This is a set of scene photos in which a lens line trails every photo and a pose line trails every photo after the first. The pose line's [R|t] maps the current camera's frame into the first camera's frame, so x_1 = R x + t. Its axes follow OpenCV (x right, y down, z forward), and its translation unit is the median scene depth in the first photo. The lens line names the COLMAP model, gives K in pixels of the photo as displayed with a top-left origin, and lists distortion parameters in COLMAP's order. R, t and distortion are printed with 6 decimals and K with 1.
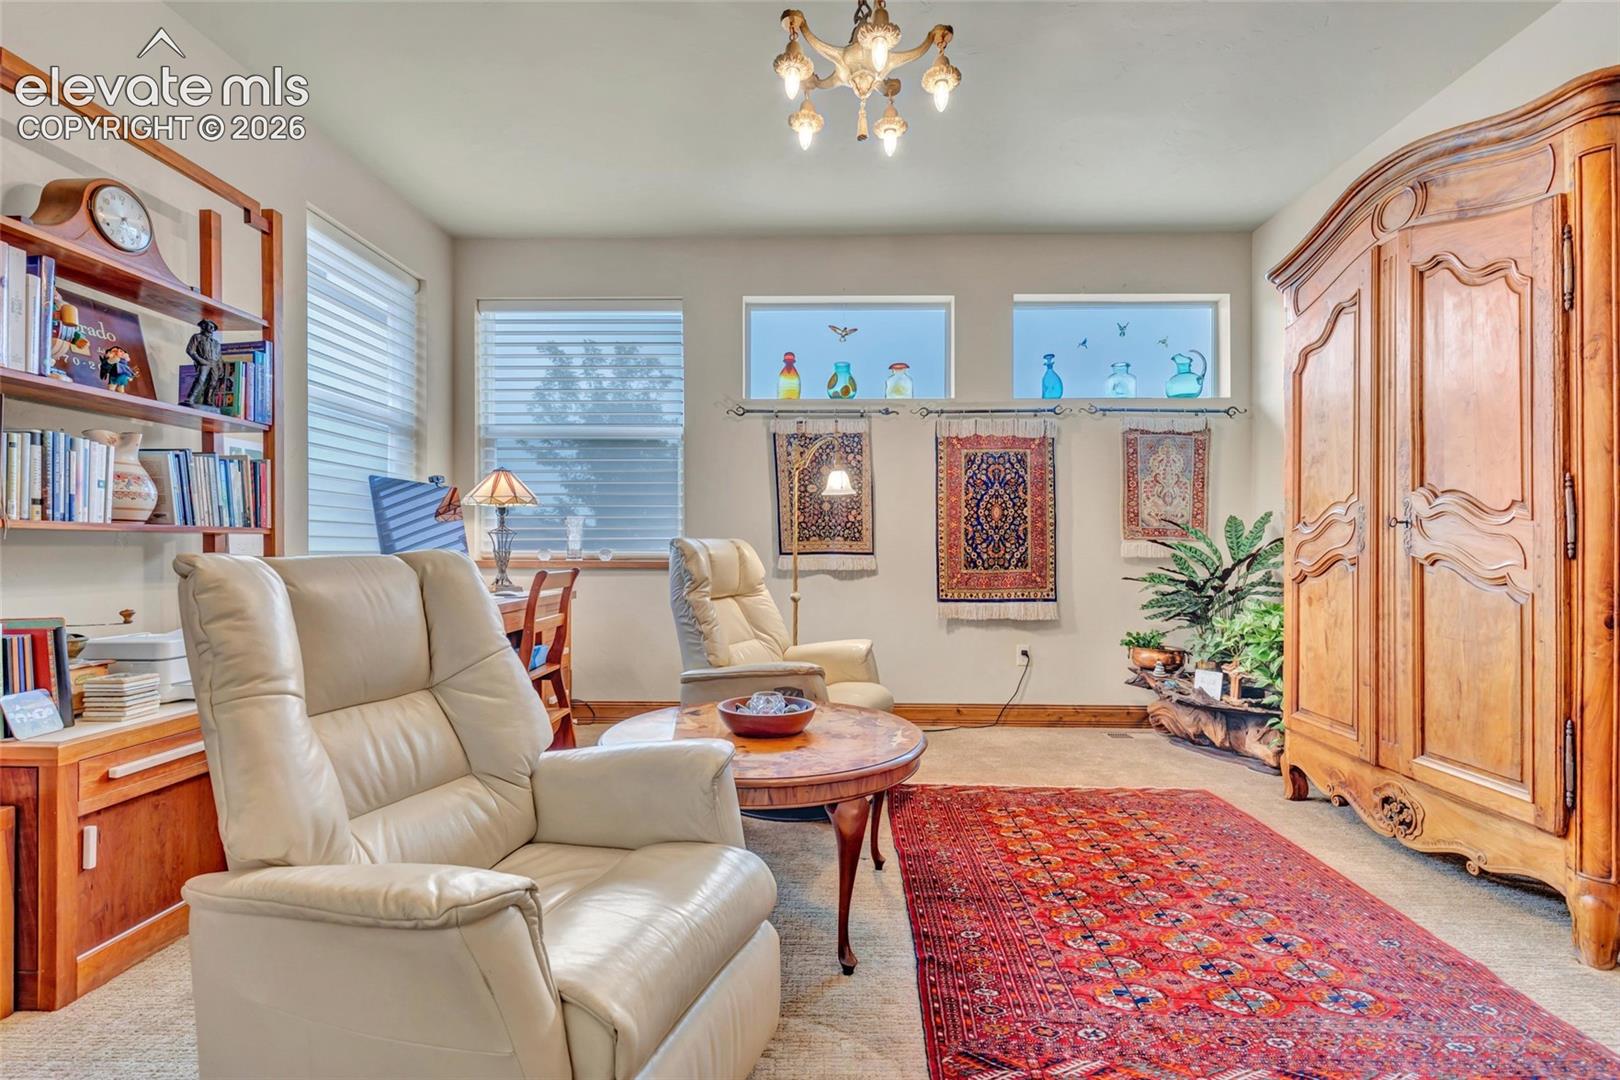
lens RADIAL K [[738.0, 0, 814.6], [0, 738.0, 547.1], [0, 0, 1]] dist [0.006984, -0.000952]
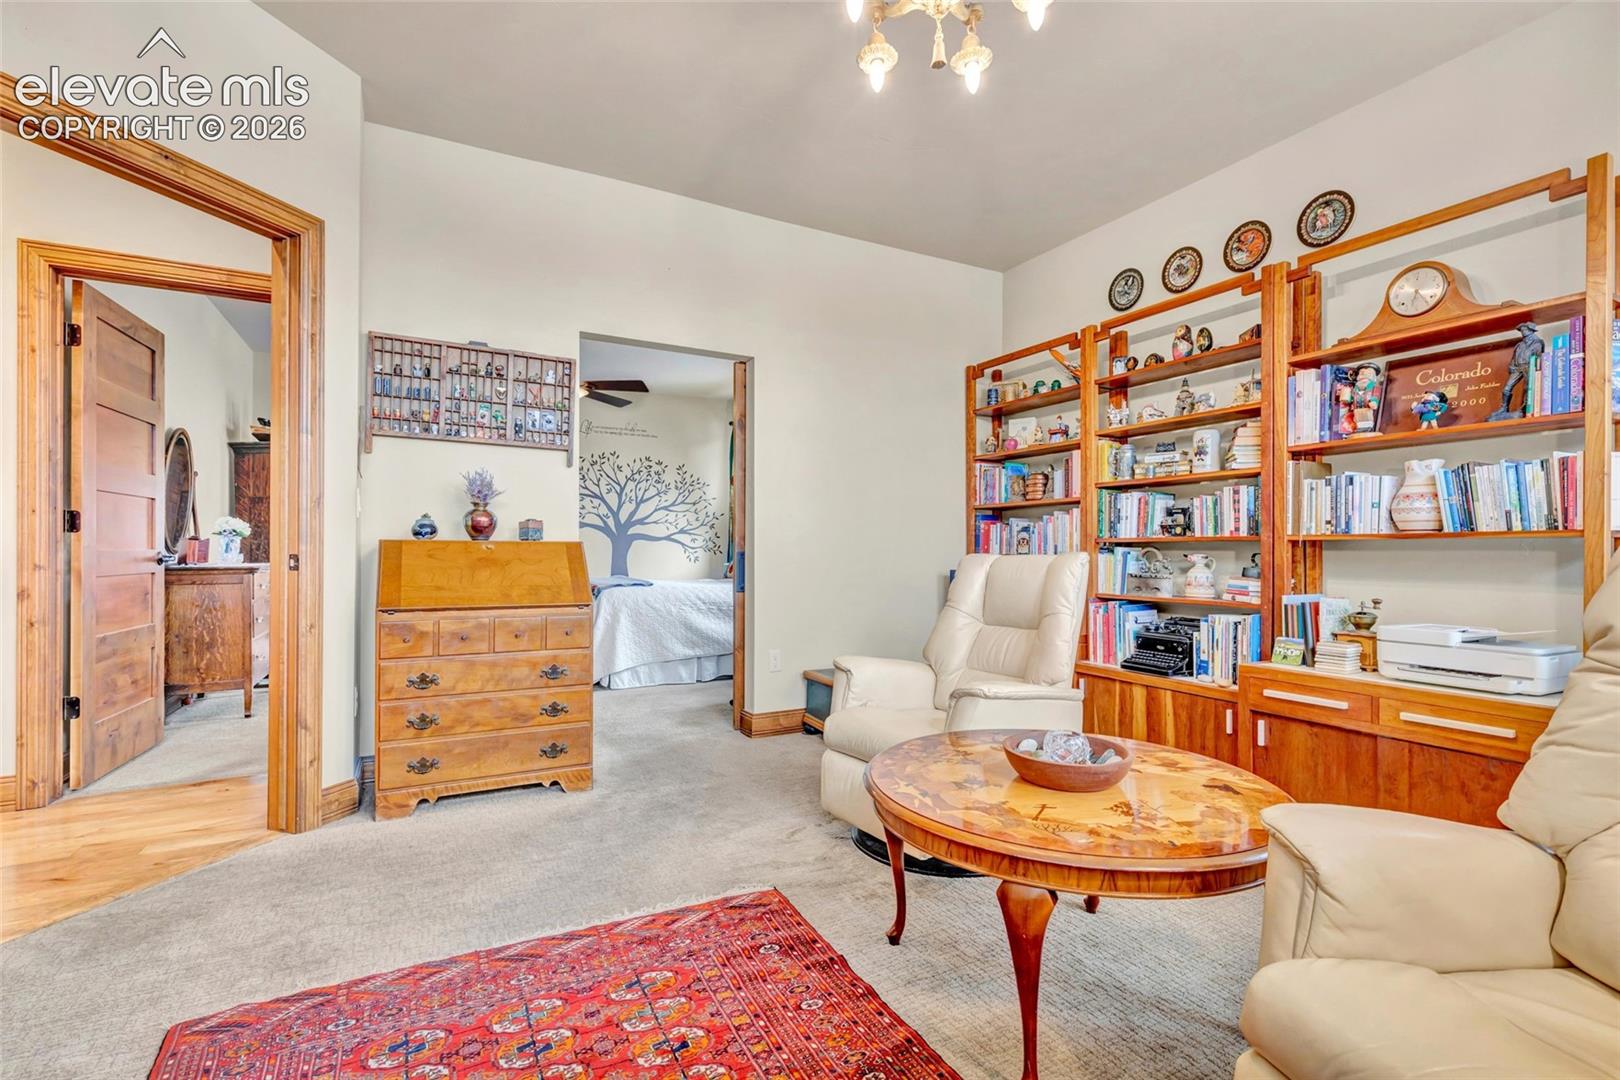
lens RADIAL K [[738.0, 0, 814.6], [0, 738.0, 547.1], [0, 0, 1]] dist [0.006984, -0.000952]
pose [[-0.867156, -0.005600, -0.498005, 0.289422], [-0.003310, 0.999979, -0.005482, 0.001144], [0.498025, -0.003105, -0.867157, 0.794410]]
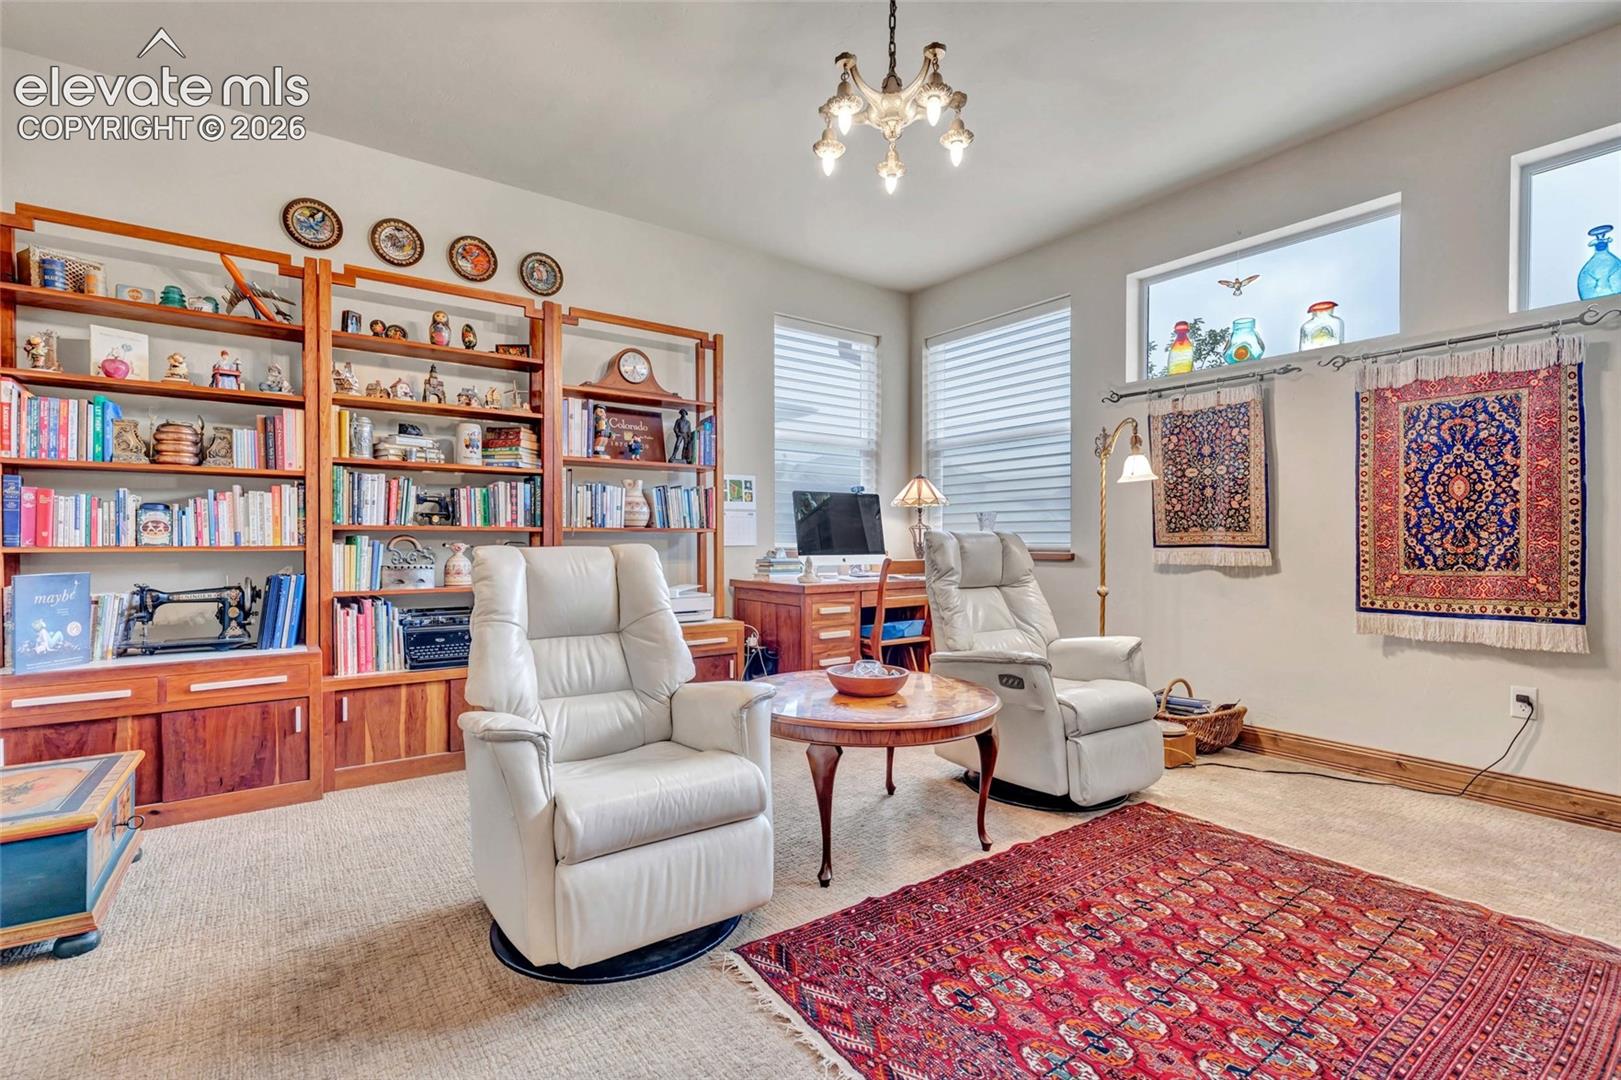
lens RADIAL K [[738.4, 0, 815.1], [0, 738.4, 547.1], [0, 0, 1]] dist [0.006984, -0.000952]
pose [[0.617662, 0.005404, -0.786425, 0.420833], [0.002249, 0.999960, 0.008638, 0.001150], [0.786440, -0.007104, 0.617625, 0.098568]]
